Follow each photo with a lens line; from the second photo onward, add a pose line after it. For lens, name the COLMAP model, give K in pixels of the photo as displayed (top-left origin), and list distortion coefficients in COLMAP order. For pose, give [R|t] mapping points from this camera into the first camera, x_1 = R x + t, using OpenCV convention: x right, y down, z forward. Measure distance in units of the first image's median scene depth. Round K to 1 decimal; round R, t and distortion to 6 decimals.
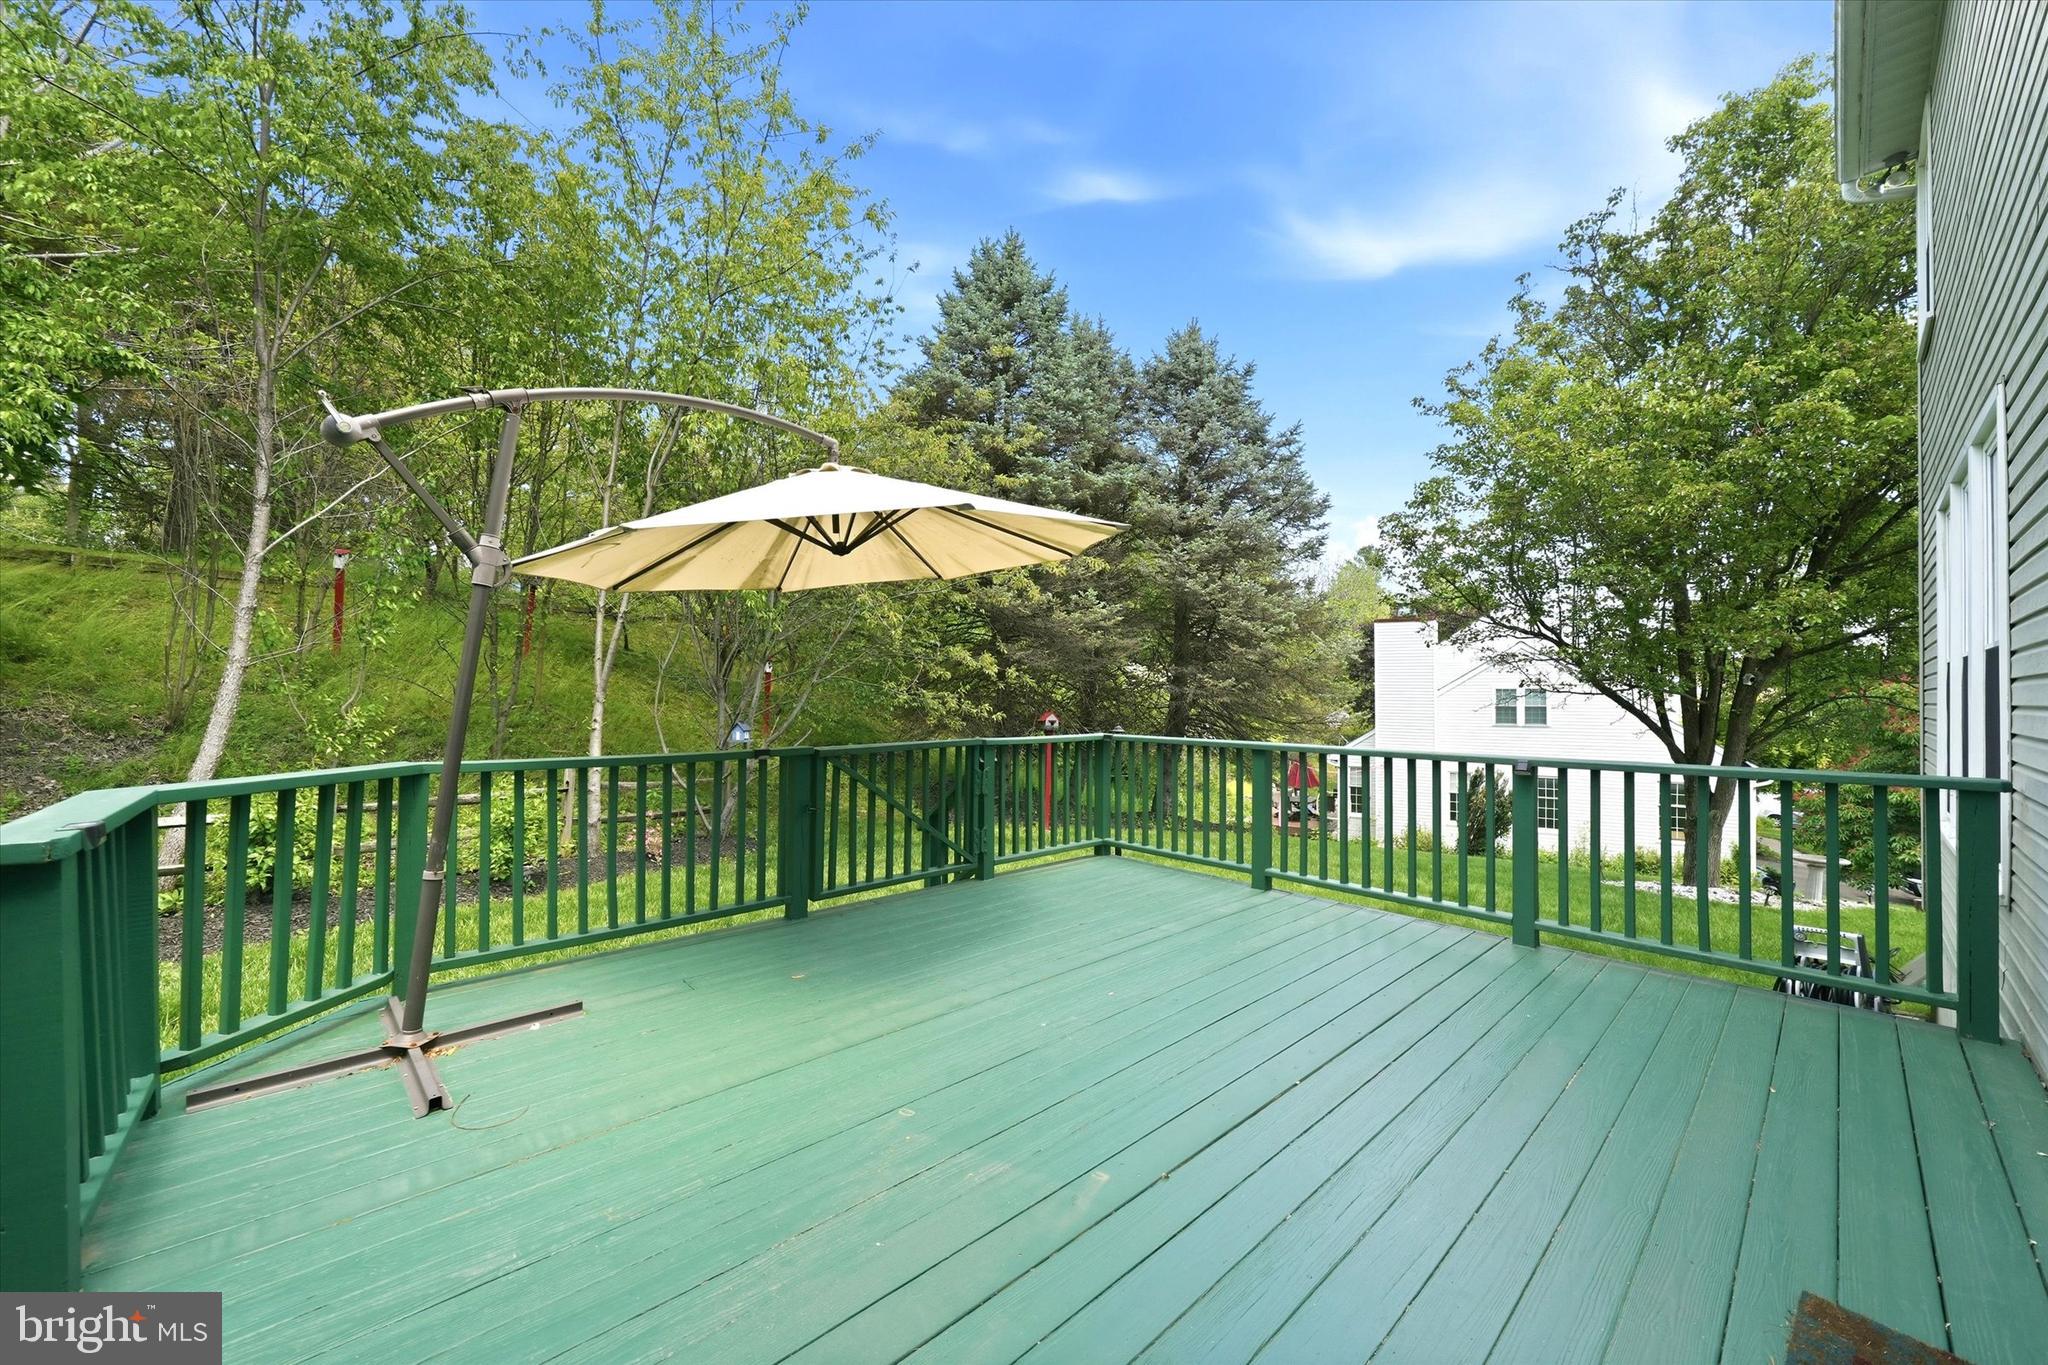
lens RADIAL K [[726.6, 0, 1002.7], [0, 726.6, 666.8], [0, 0, 1]] dist [-0.012979, -0.000017]
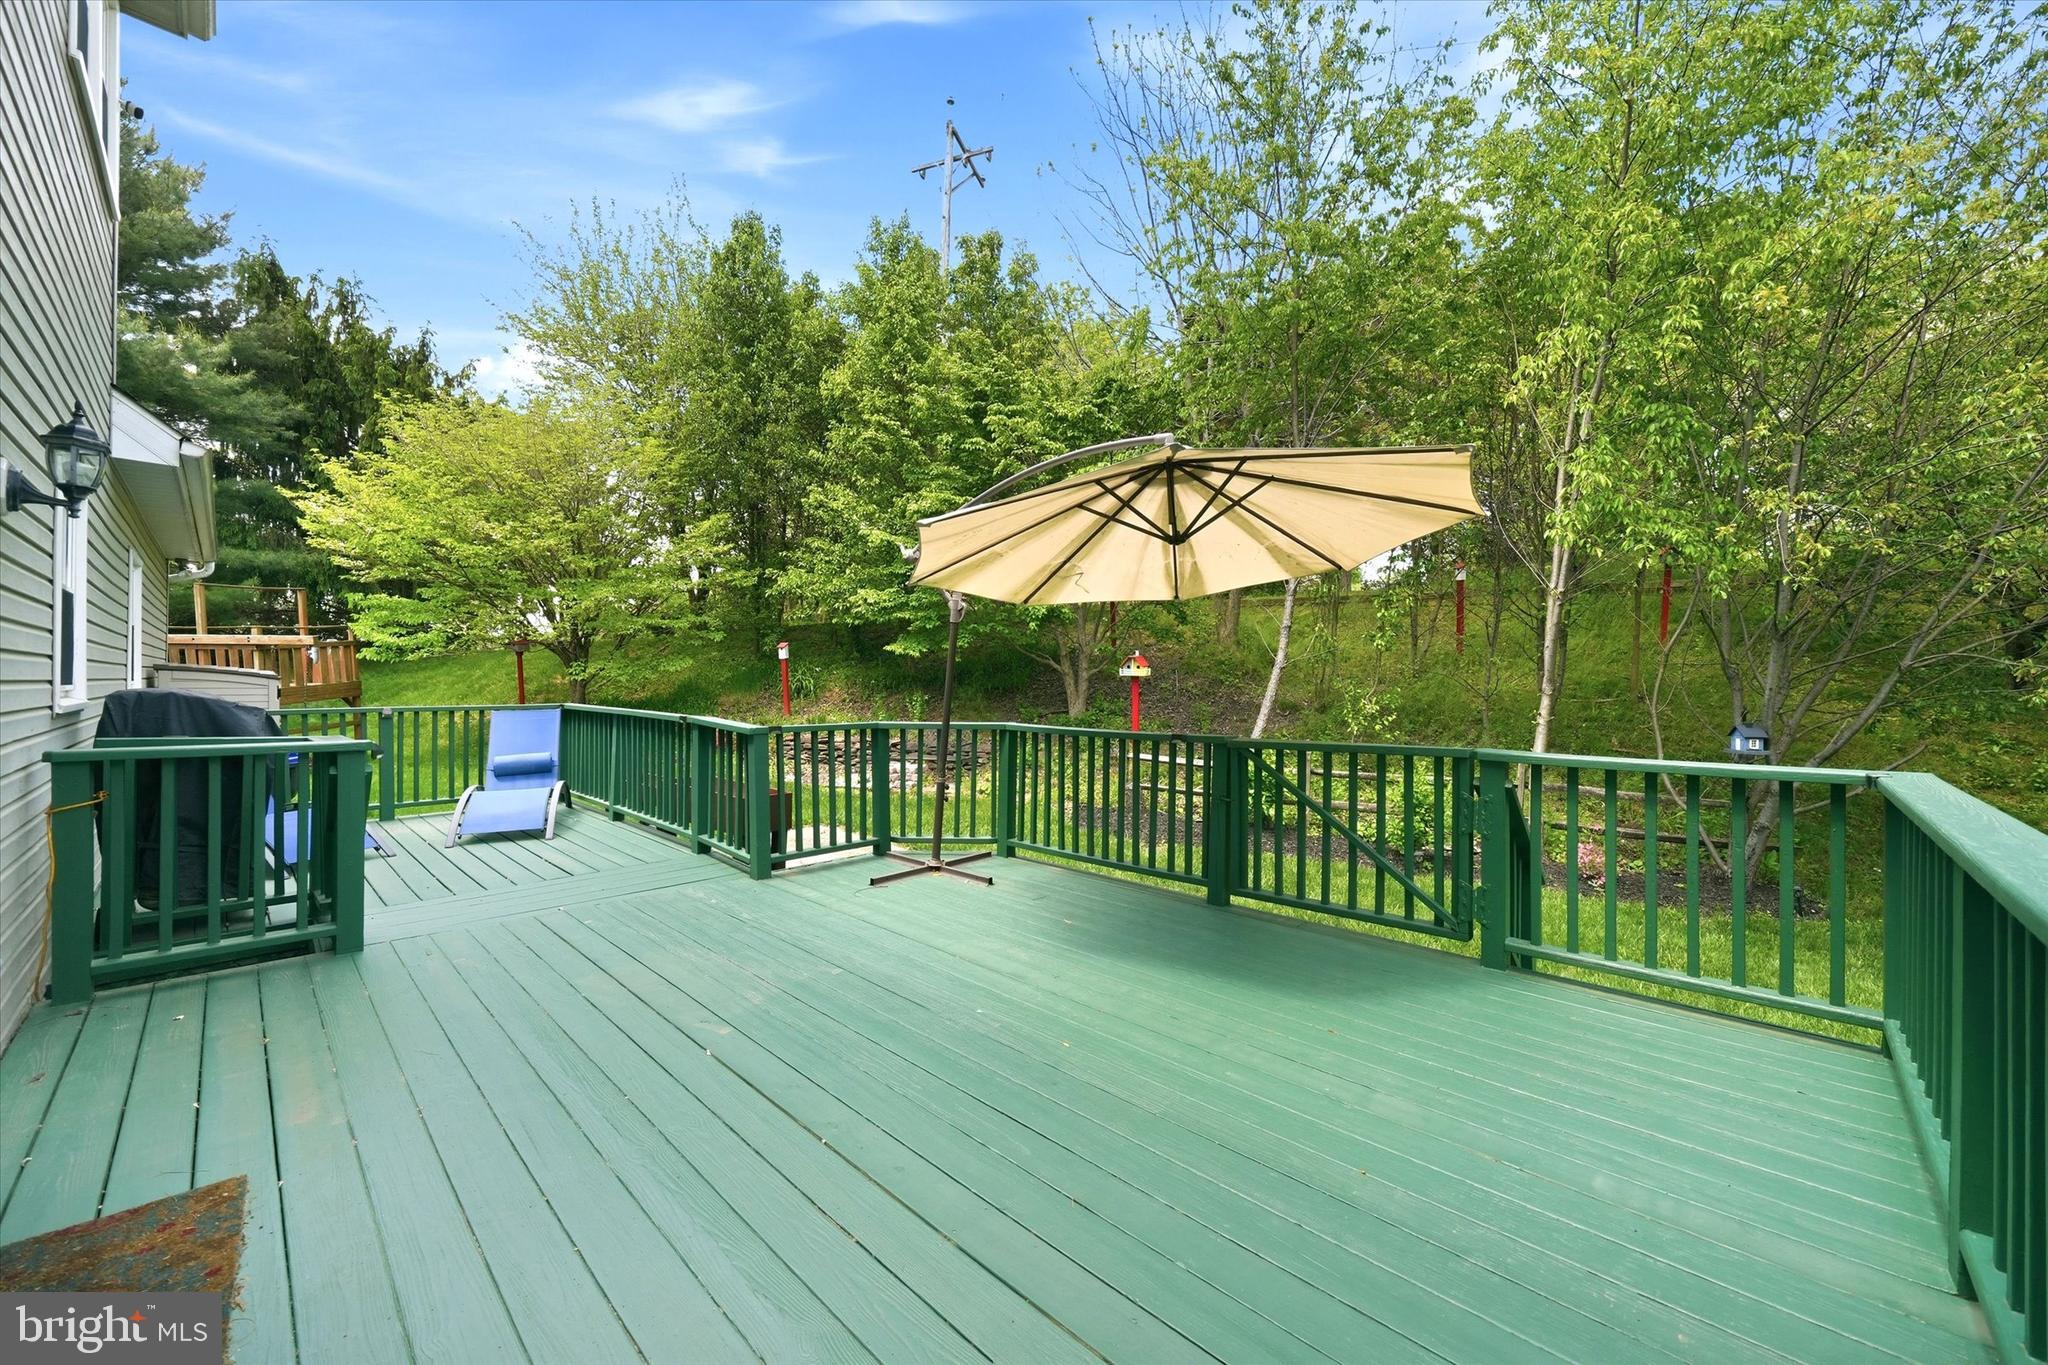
lens RADIAL K [[759.2, 0, 1024.0], [0, 759.2, 682.5], [0, 0, 1]] dist [-0.013359, 0.000012]
pose [[0.090989, -0.010568, -0.995796, 1.154903], [0.034140, 0.999389, -0.007487, 0.072521], [0.995267, -0.033315, 0.091294, 1.060445]]
